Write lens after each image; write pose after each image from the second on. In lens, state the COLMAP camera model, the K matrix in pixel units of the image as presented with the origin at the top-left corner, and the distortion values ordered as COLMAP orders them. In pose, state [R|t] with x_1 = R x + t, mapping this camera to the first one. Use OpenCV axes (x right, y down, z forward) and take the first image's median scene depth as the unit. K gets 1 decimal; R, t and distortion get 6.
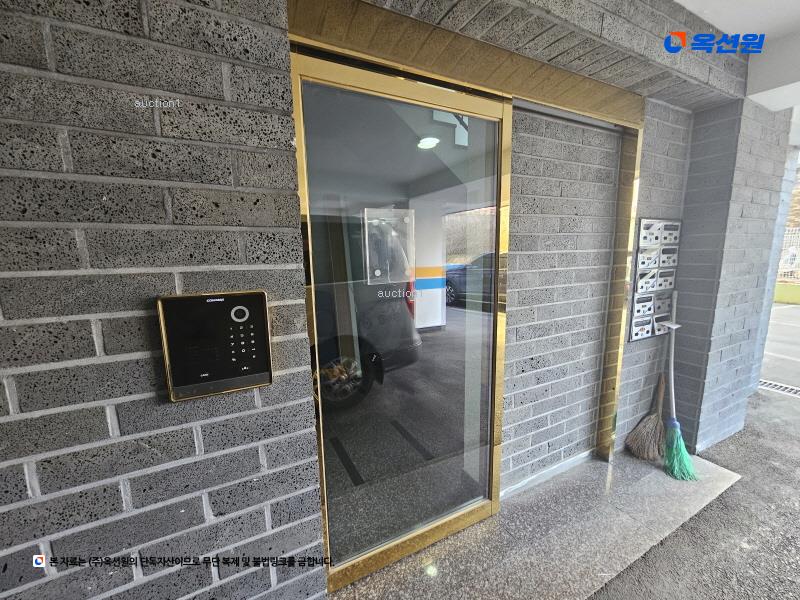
lens RADIAL K [[328.2, 0, 401.6], [0, 328.2, 304.3], [0, 0, 1]] dist [-0.000714, 0.000111]
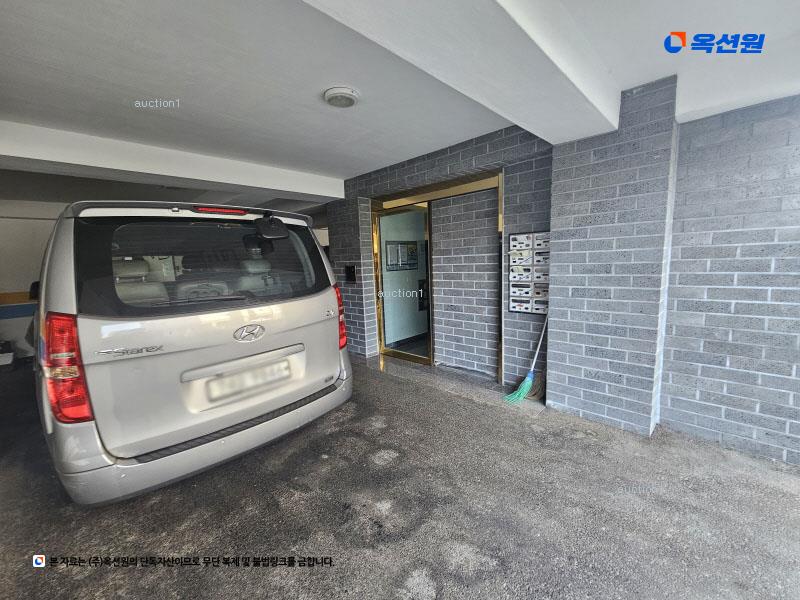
lens RADIAL K [[328.2, 0, 401.6], [0, 328.2, 304.3], [0, 0, 1]] dist [-0.000714, 0.000111]
pose [[0.312837, 0.130295, -0.940827, 2.076498], [-0.120807, 0.987959, 0.096653, -0.009980], [0.942093, 0.083422, 0.324811, -0.017770]]
